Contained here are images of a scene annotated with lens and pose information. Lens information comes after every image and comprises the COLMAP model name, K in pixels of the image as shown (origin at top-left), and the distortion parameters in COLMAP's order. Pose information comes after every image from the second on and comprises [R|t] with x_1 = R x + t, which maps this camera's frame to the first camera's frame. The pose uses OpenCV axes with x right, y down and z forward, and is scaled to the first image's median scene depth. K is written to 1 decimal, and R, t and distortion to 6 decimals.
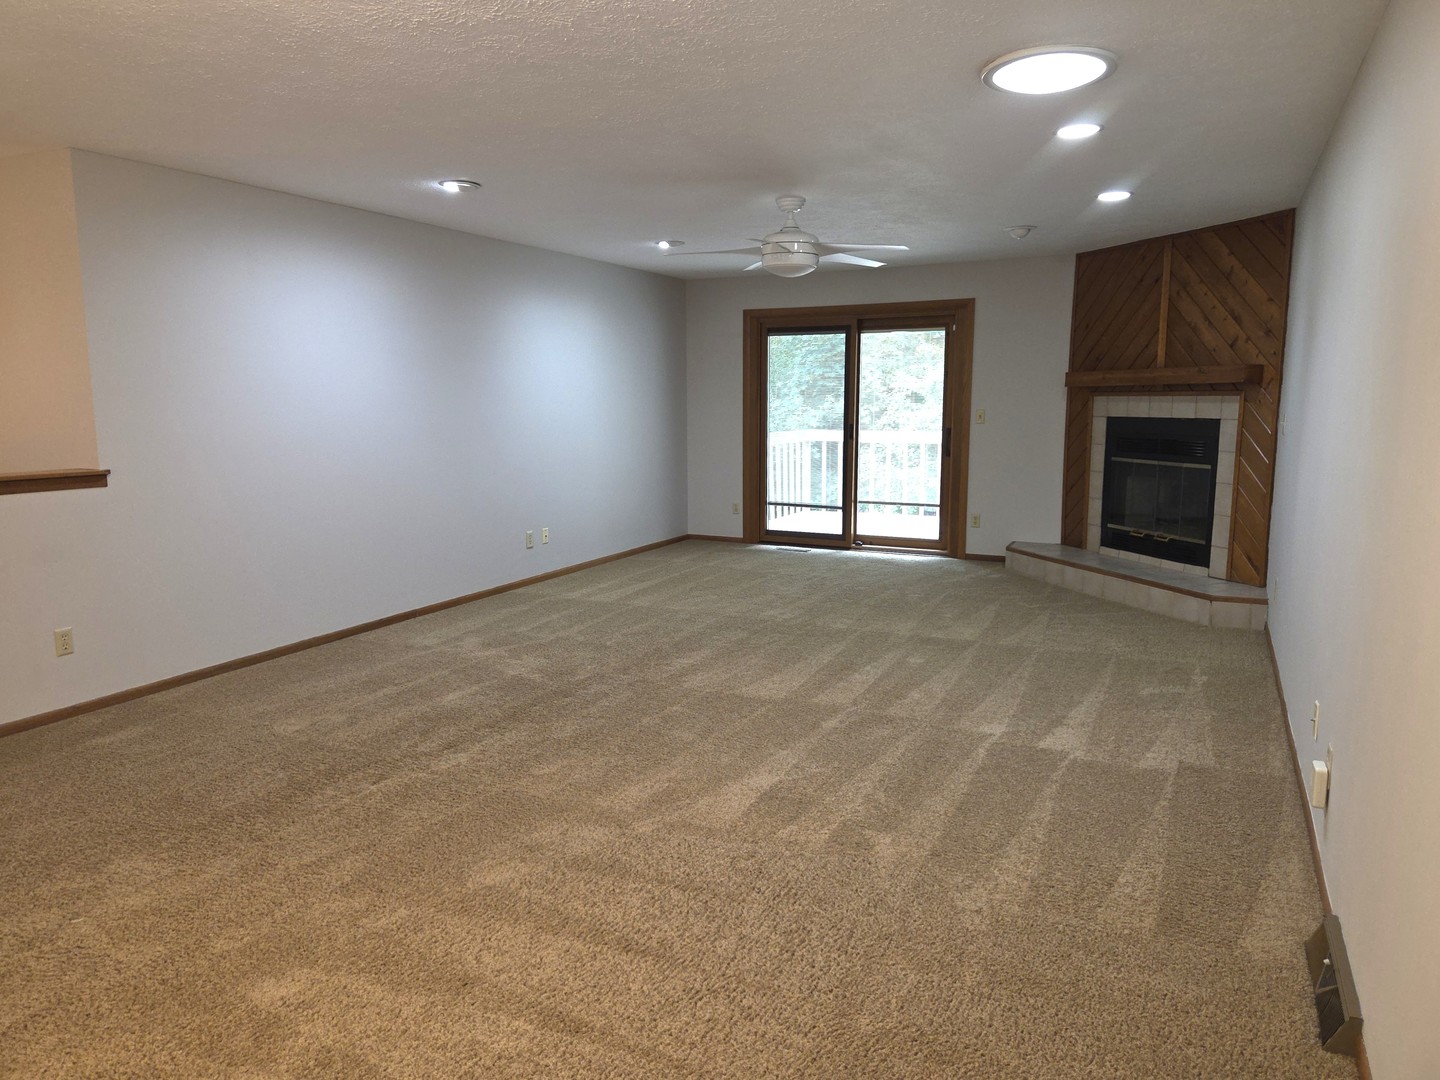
lens RADIAL K [[974.9, 0, 711.7], [0, 974.9, 529.7], [0, 0, 1]] dist [0.040773, -0.014573]
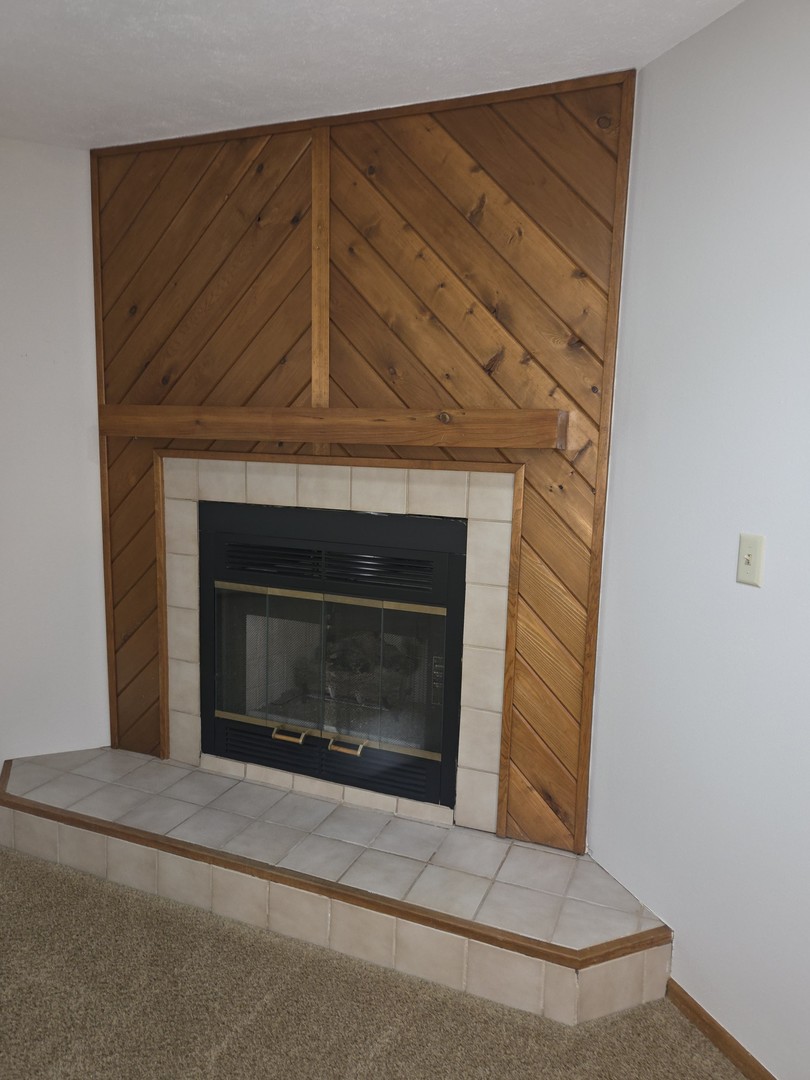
lens RADIAL K [[731.2, 0, 413.2], [0, 731.2, 547.1], [0, 0, 1]] dist [0.040773, -0.014573]
pose [[0.645732, -0.091646, 0.758044, 0.200369], [0.072674, 0.995641, 0.058464, -0.110295], [-0.760098, 0.017338, 0.649577, 0.710857]]
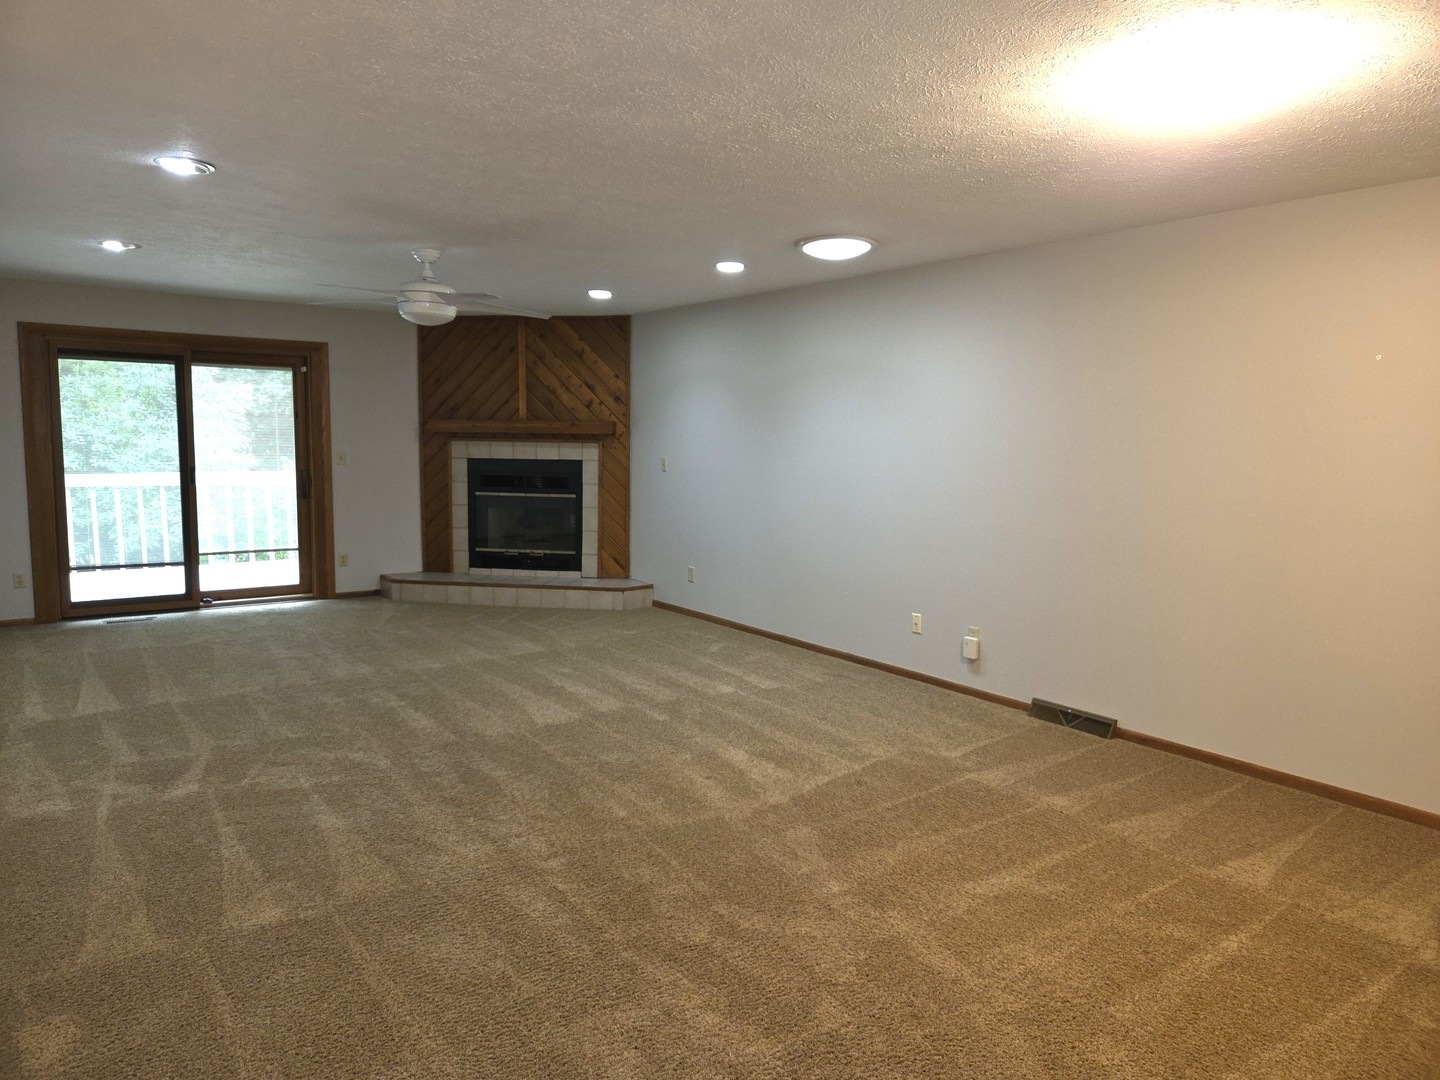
lens RADIAL K [[974.9, 0, 718.2], [0, 974.9, 535.5], [0, 0, 1]] dist [0.040773, -0.014573]
pose [[0.442731, -0.083892, 0.892721, -0.546425], [0.104526, 0.993654, 0.041539, -0.041768], [-0.890541, 0.074922, 0.448690, 0.219958]]
